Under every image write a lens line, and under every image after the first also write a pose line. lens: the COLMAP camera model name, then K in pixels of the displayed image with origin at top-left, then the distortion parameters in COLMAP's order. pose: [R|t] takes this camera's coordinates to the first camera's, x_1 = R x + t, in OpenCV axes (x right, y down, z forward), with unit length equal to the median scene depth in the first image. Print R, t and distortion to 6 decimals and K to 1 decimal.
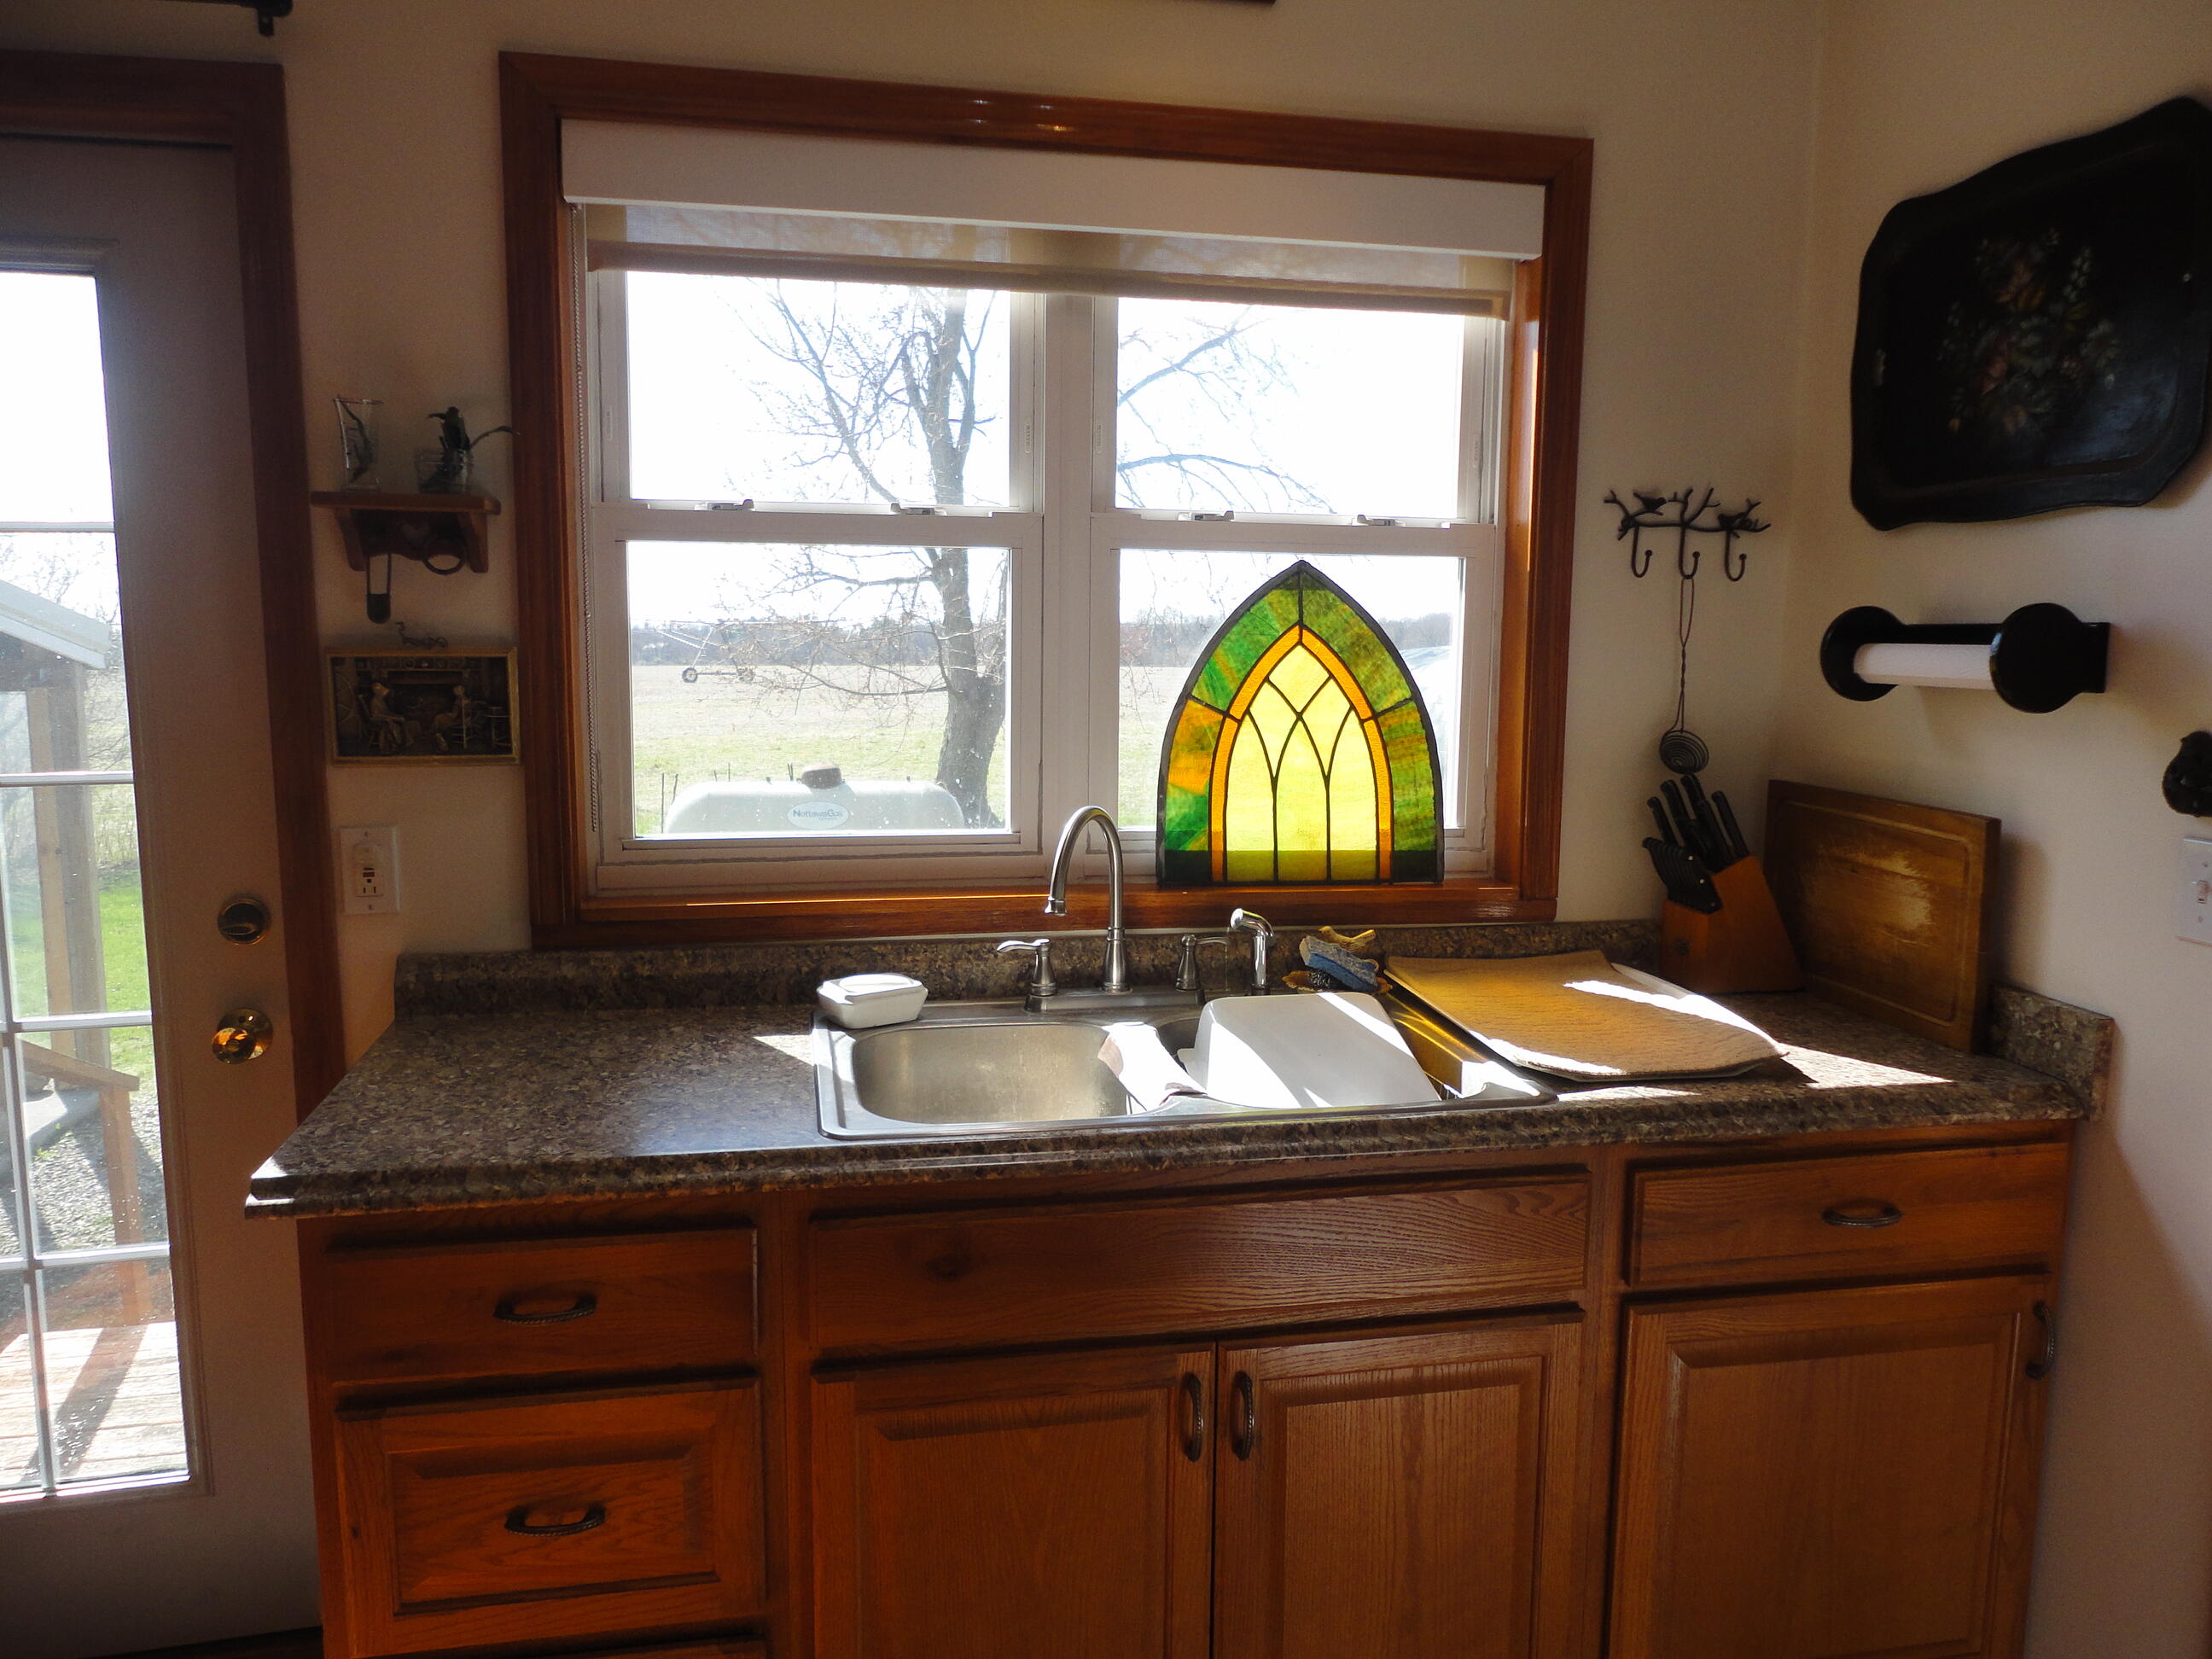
lens RADIAL K [[1621.6, 0, 1107.5], [0, 1621.6, 813.9], [0, 0, 1]] dist [-0.000866, 0.001190]
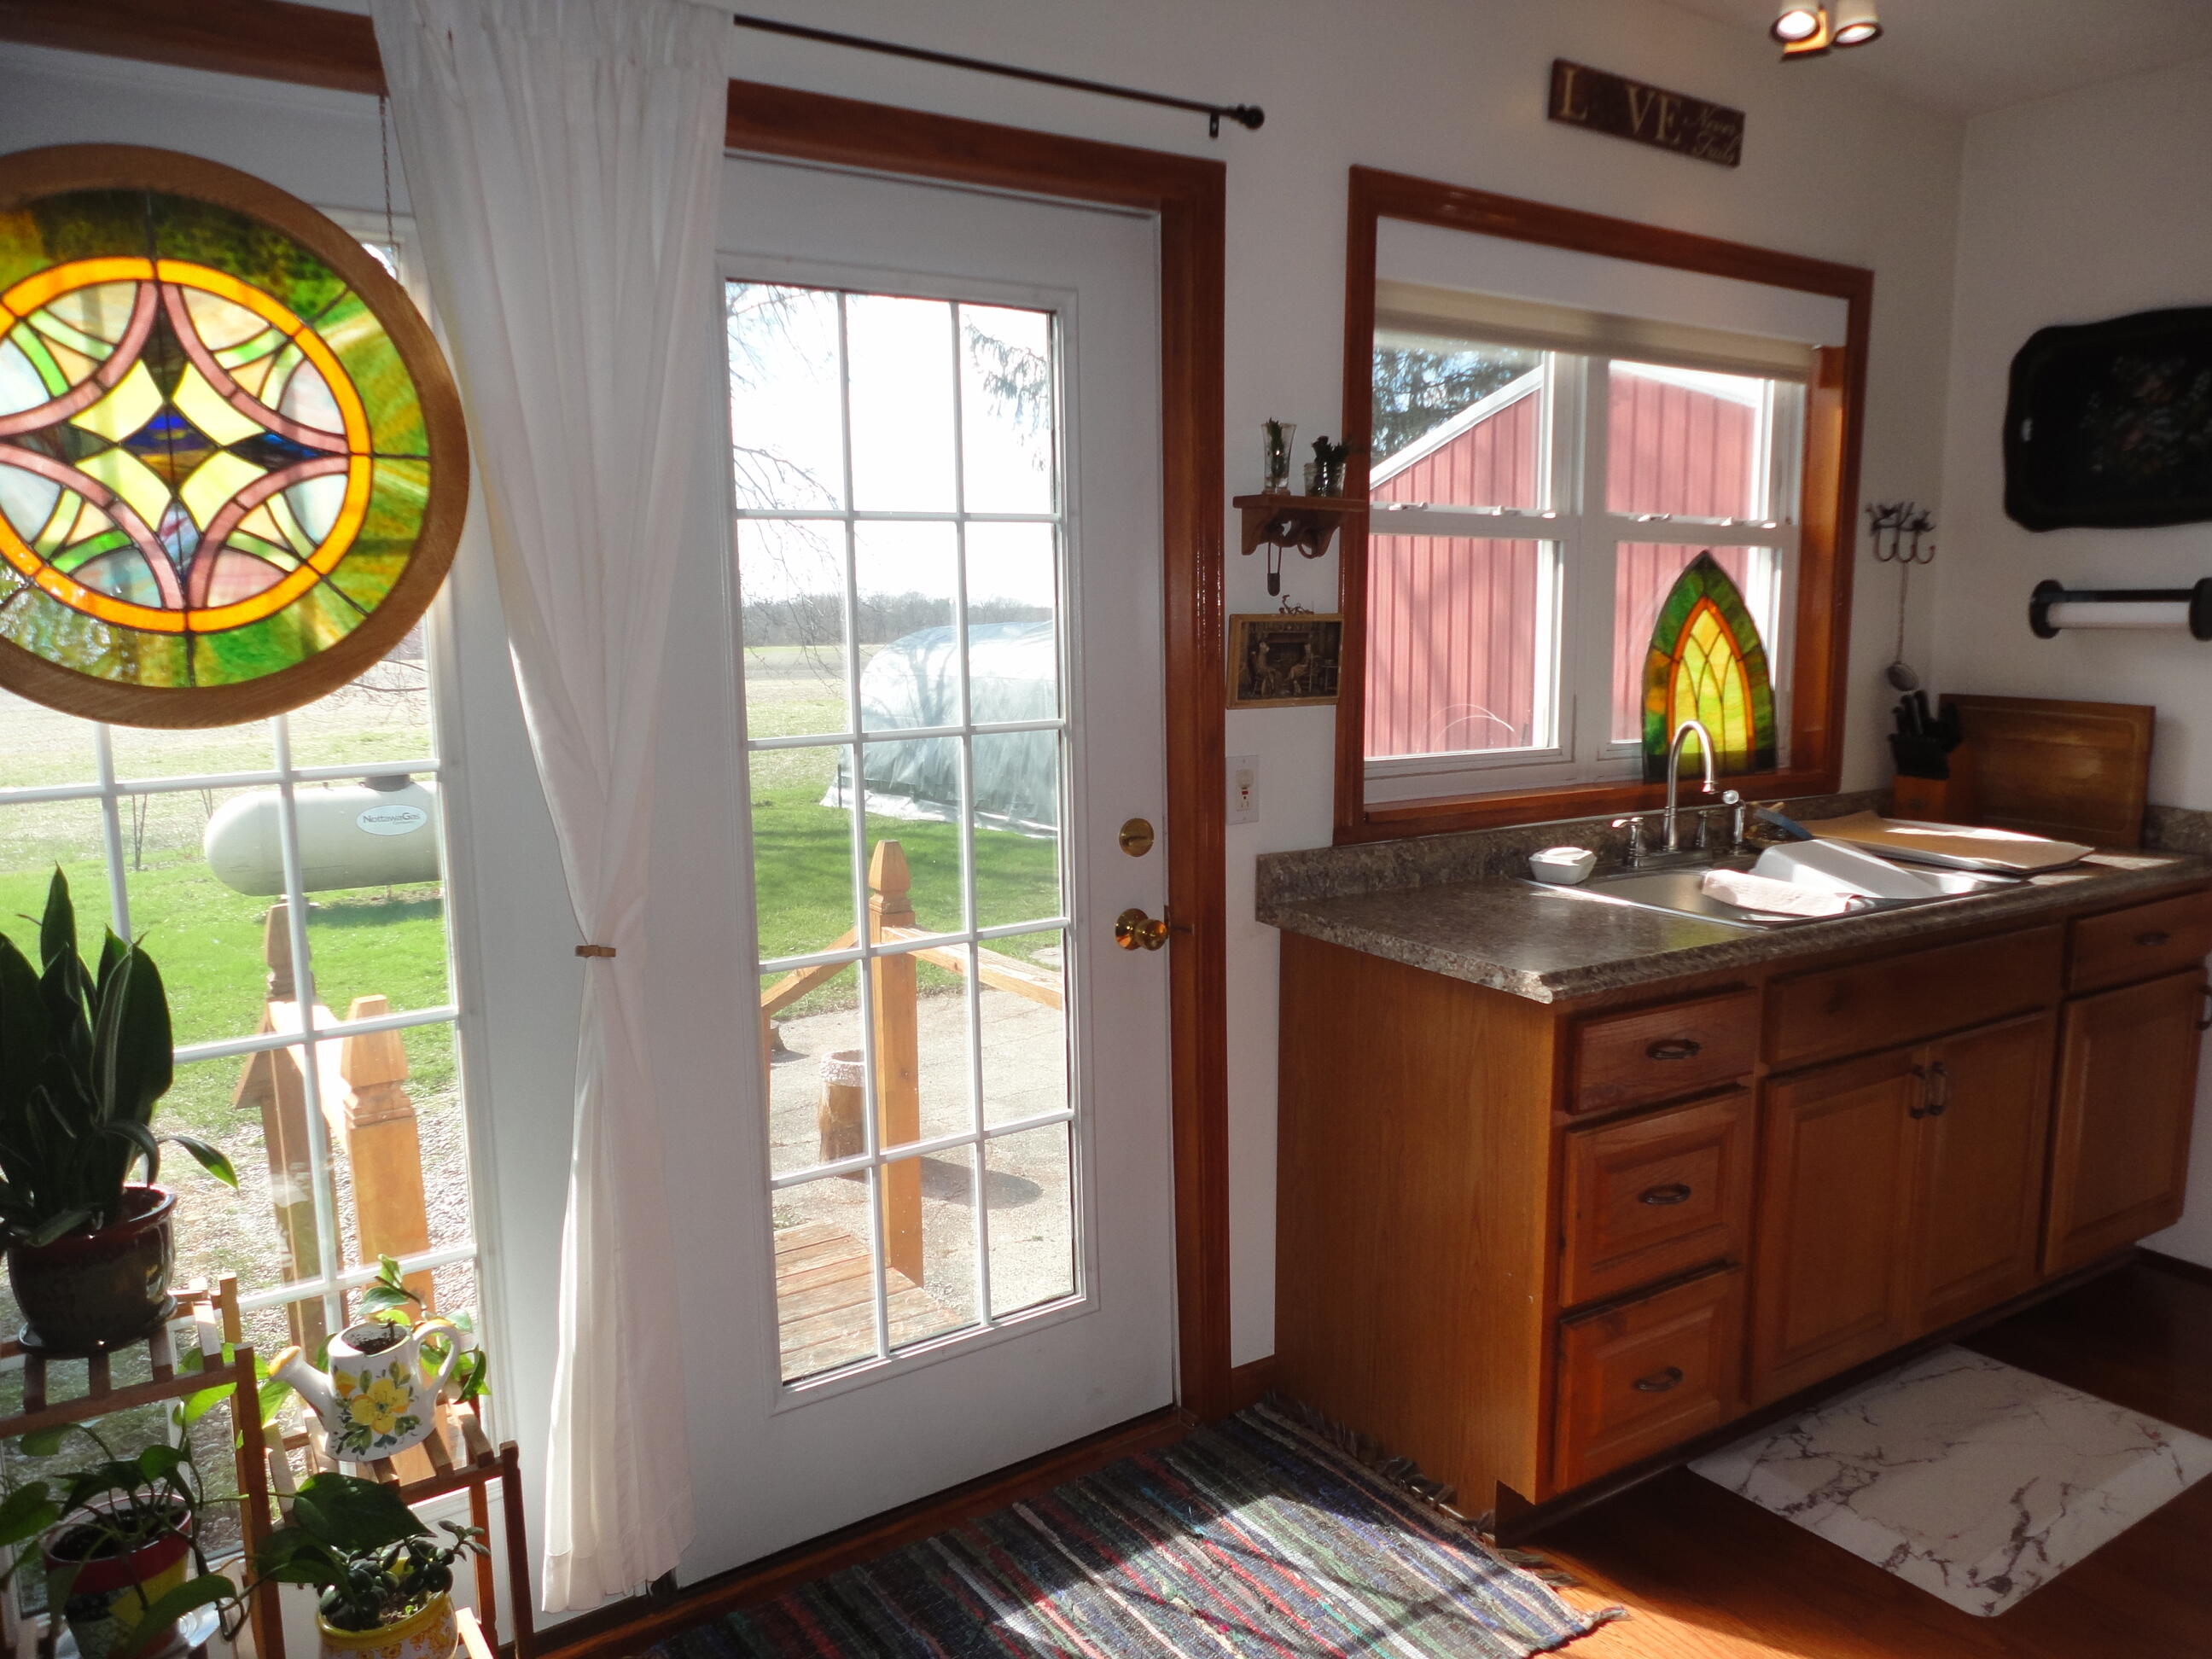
lens RADIAL K [[1657.5, 0, 1104.3], [0, 1657.5, 795.4], [0, 0, 1]] dist [0.004644, 0.000477]
pose [[0.923846, -0.052154, 0.379195, -1.022509], [0.054314, 0.998511, 0.005006, 0.026124], [-0.378892, 0.015971, 0.925303, -0.161098]]
